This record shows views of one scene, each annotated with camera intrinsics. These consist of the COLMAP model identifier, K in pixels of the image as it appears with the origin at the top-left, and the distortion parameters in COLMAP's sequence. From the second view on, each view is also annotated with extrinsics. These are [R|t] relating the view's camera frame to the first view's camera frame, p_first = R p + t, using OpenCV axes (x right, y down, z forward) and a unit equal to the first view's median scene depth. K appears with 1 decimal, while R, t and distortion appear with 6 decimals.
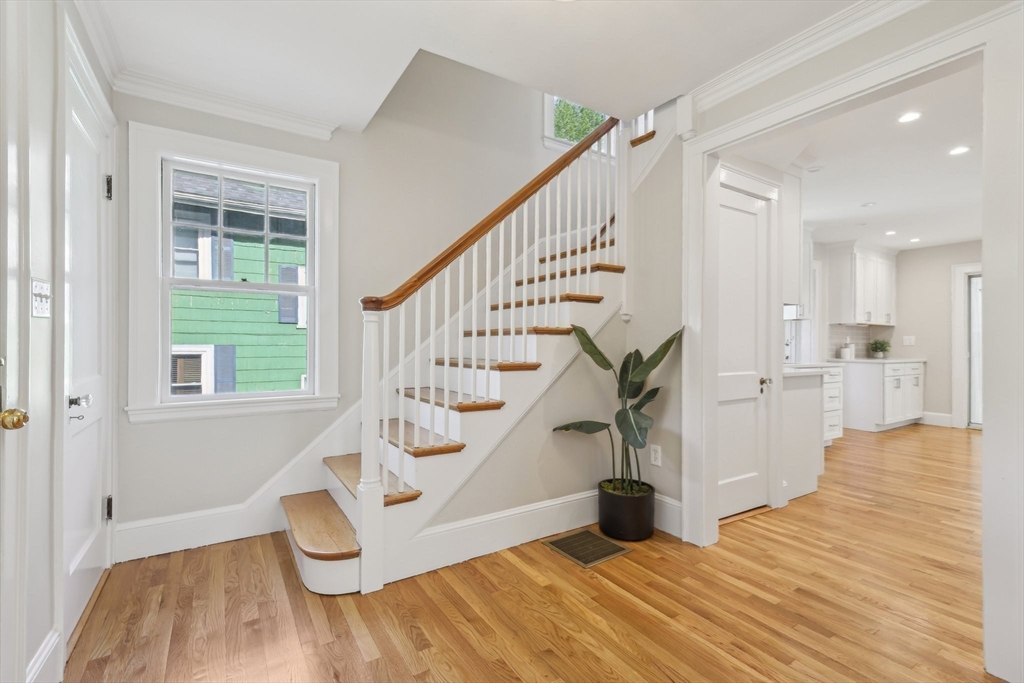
lens RADIAL K [[455.3, 0, 516.5], [0, 455.3, 342.5], [0, 0, 1]] dist [0.002914, 0.001121]
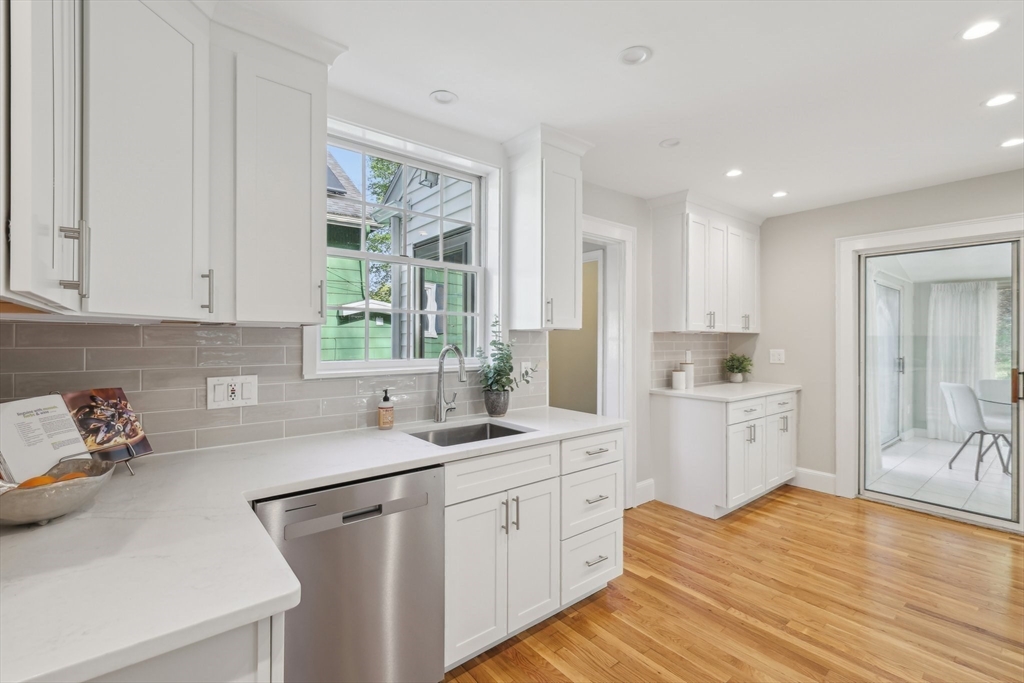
lens RADIAL K [[455.3, 0, 510.7], [0, 455.3, 335.7], [0, 0, 1]] dist [0.002914, 0.001121]
pose [[0.992420, -0.002923, 0.122857, 0.418424], [0.002864, 0.999996, 0.000656, -0.036135], [-0.122859, -0.000299, 0.992424, 0.417588]]
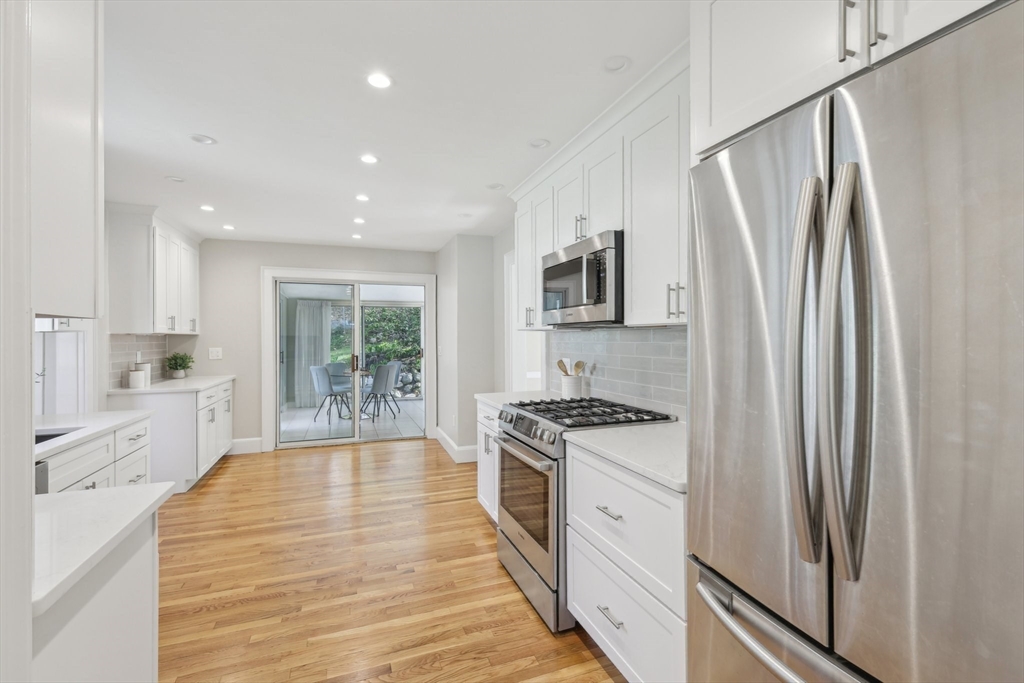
lens RADIAL K [[455.3, 0, 513.6], [0, 455.3, 334.6], [0, 0, 1]] dist [0.002914, 0.001121]
pose [[0.202776, -0.003336, 0.979219, 0.195100], [0.002488, 0.999993, 0.002891, -0.039301], [-0.979222, 0.001850, 0.202783, 0.343017]]
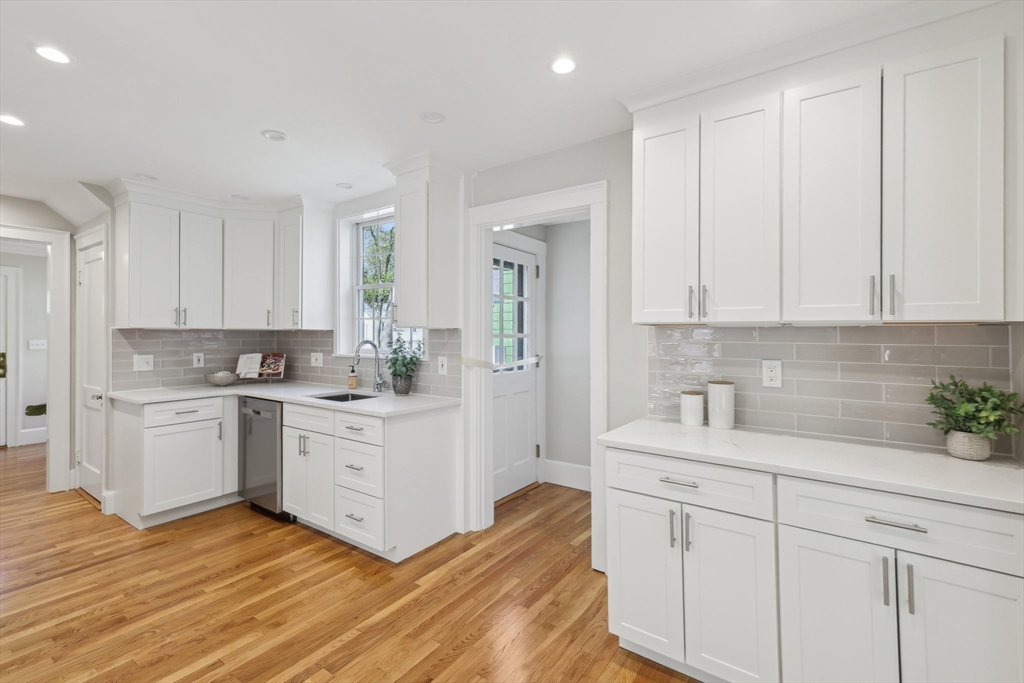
lens RADIAL K [[455.3, 0, 508.0], [0, 455.3, 331.8], [0, 0, 1]] dist [0.002914, 0.001121]
pose [[0.385823, -0.011401, -0.922502, 0.977099], [0.006331, 0.999933, -0.009710, -0.032428], [0.922551, -0.002094, 0.385869, 0.724116]]
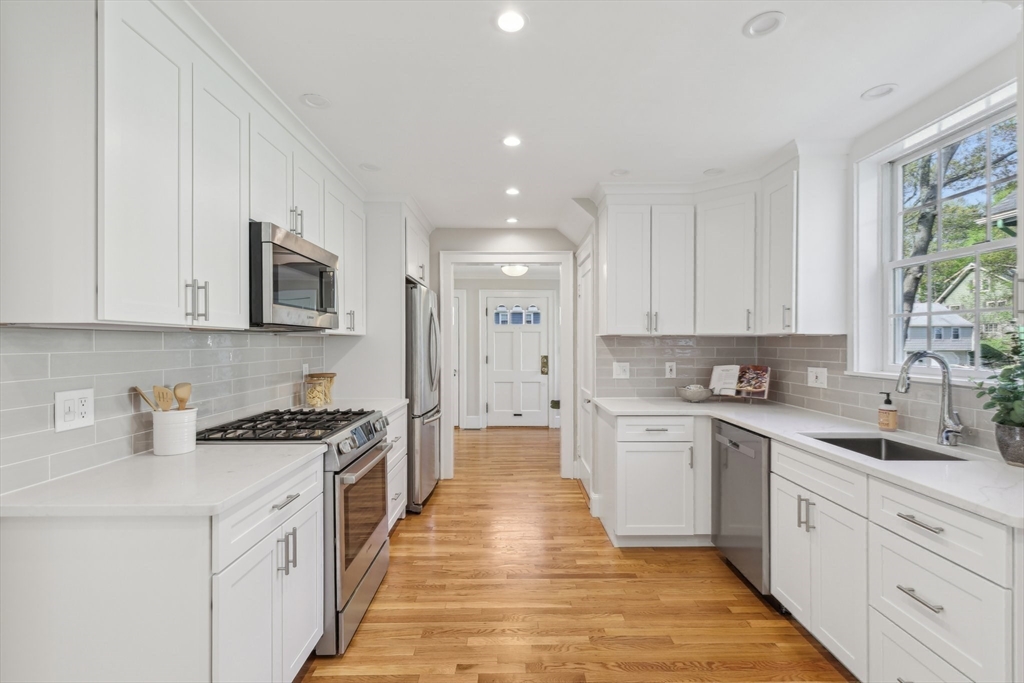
lens RADIAL K [[455.3, 0, 516.4], [0, 455.3, 344.8], [0, 0, 1]] dist [0.002914, 0.001121]
pose [[-0.521414, -0.001330, -0.853303, 0.815963], [0.000912, 0.999997, -0.002116, -0.032540], [0.853303, -0.001881, -0.521411, 0.704571]]
